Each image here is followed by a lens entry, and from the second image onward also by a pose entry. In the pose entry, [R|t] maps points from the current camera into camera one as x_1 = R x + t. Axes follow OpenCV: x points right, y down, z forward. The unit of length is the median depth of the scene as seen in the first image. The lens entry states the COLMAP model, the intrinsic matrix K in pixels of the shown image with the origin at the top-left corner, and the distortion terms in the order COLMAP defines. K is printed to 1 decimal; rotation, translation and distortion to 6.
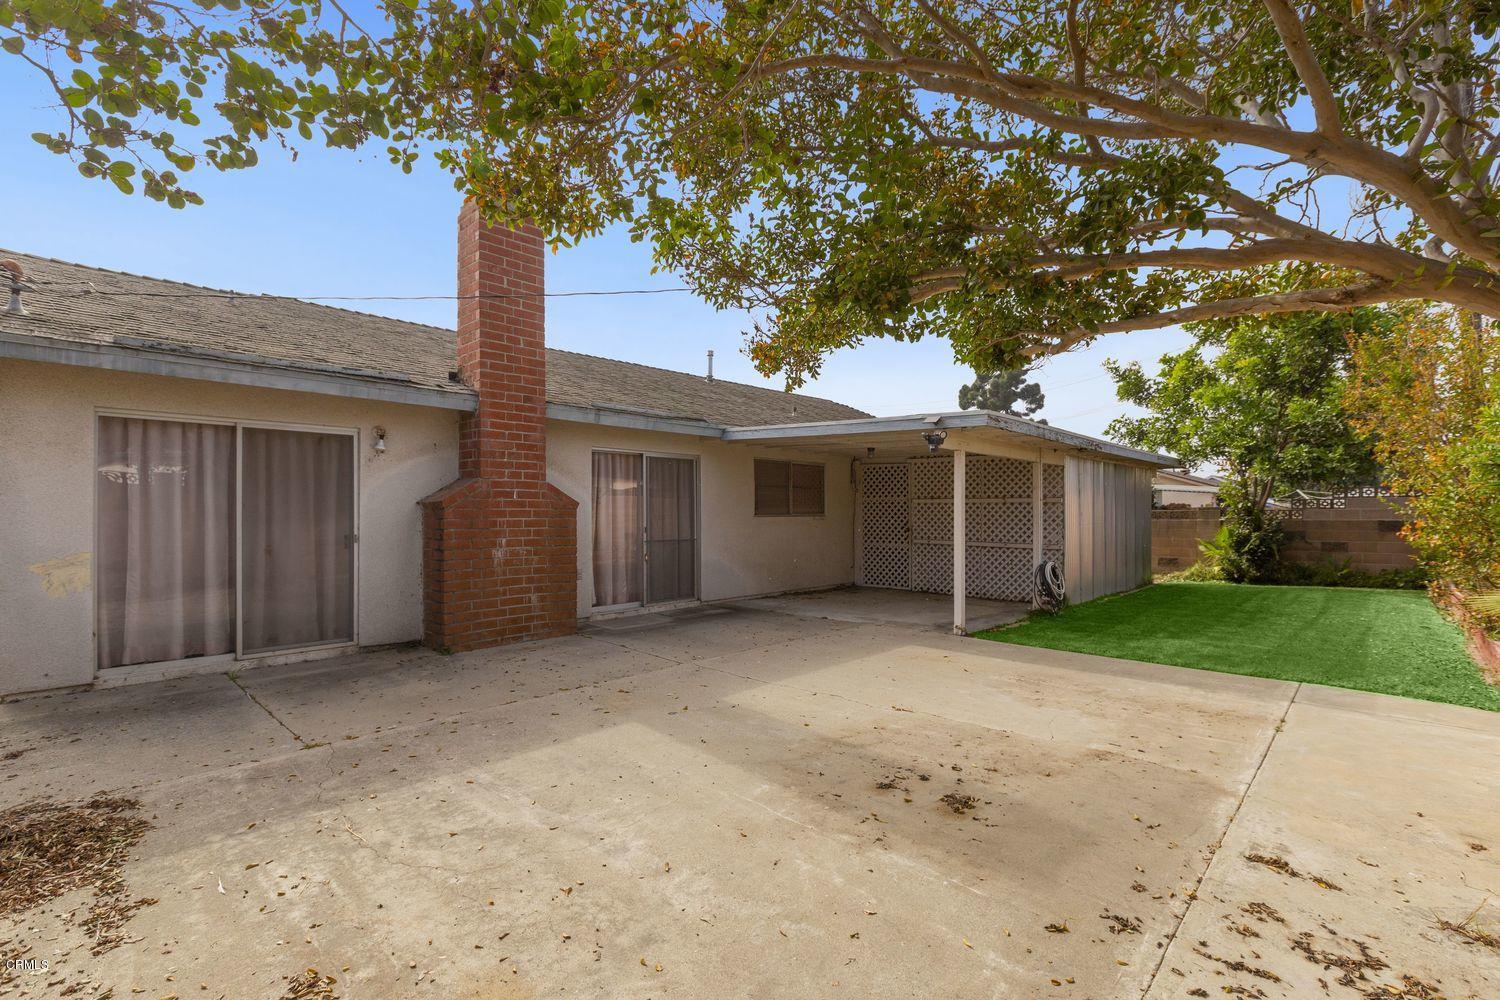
lens RADIAL K [[674.8, 0, 748.4], [0, 674.8, 501.7], [0, 0, 1]] dist [-0.017823, 0.001525]
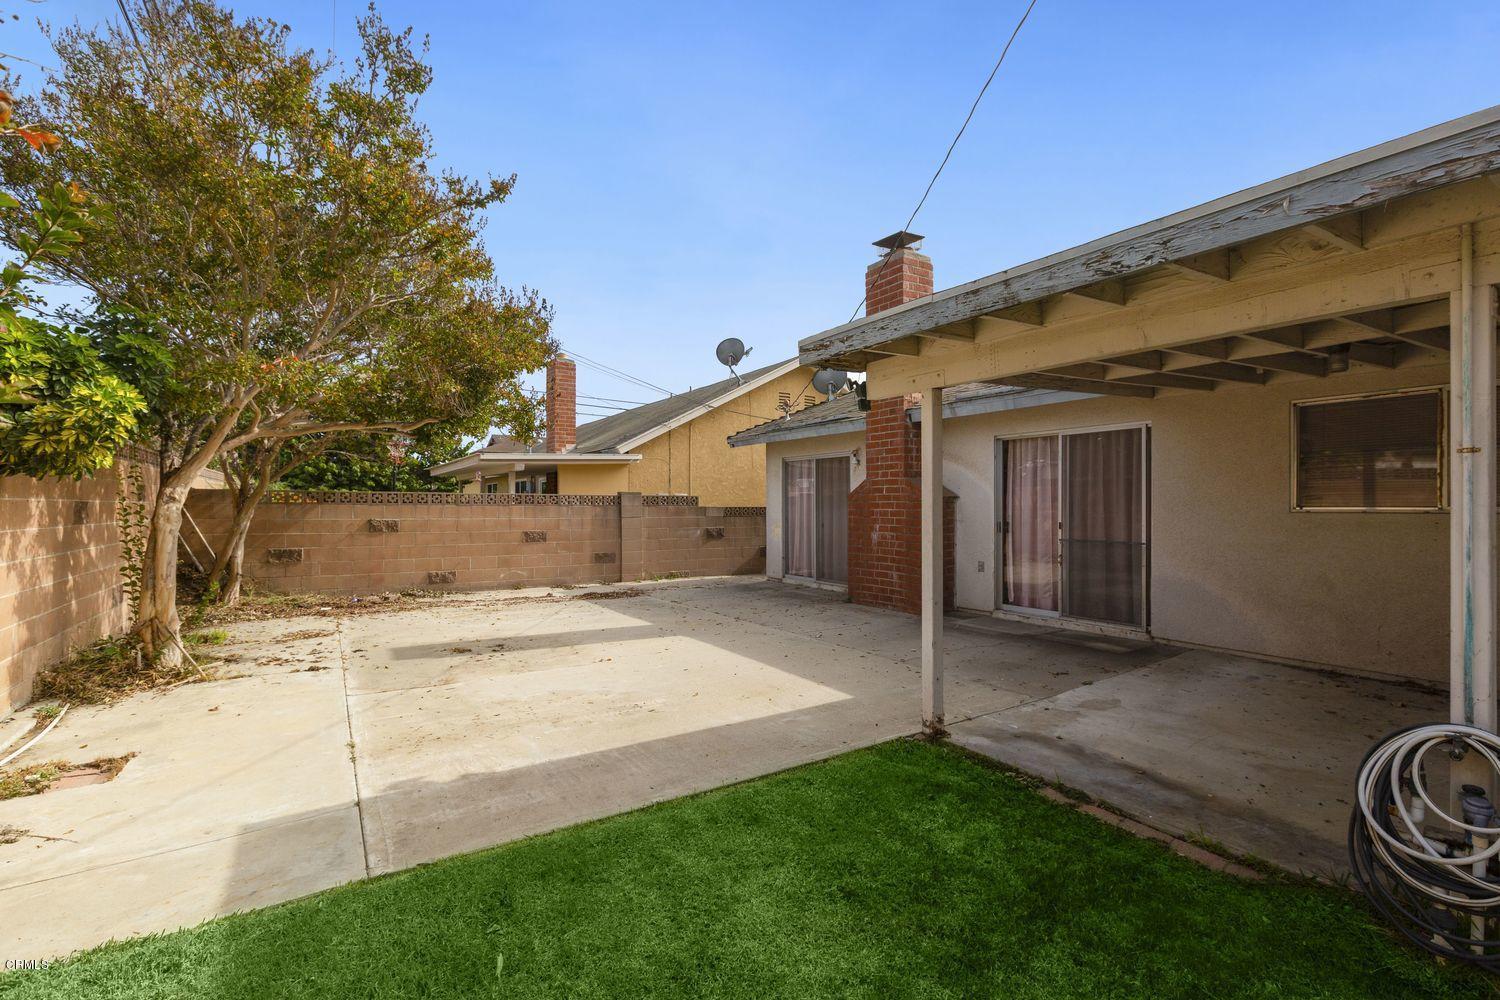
lens RADIAL K [[674.8, 0, 744.7], [0, 674.8, 502.4], [0, 0, 1]] dist [-0.017823, 0.001525]
pose [[-0.242845, 0.000476, -0.970065, 0.955281], [0.016320, 0.999860, -0.003595, 0.012681], [0.969928, -0.016705, -0.242819, 1.075926]]
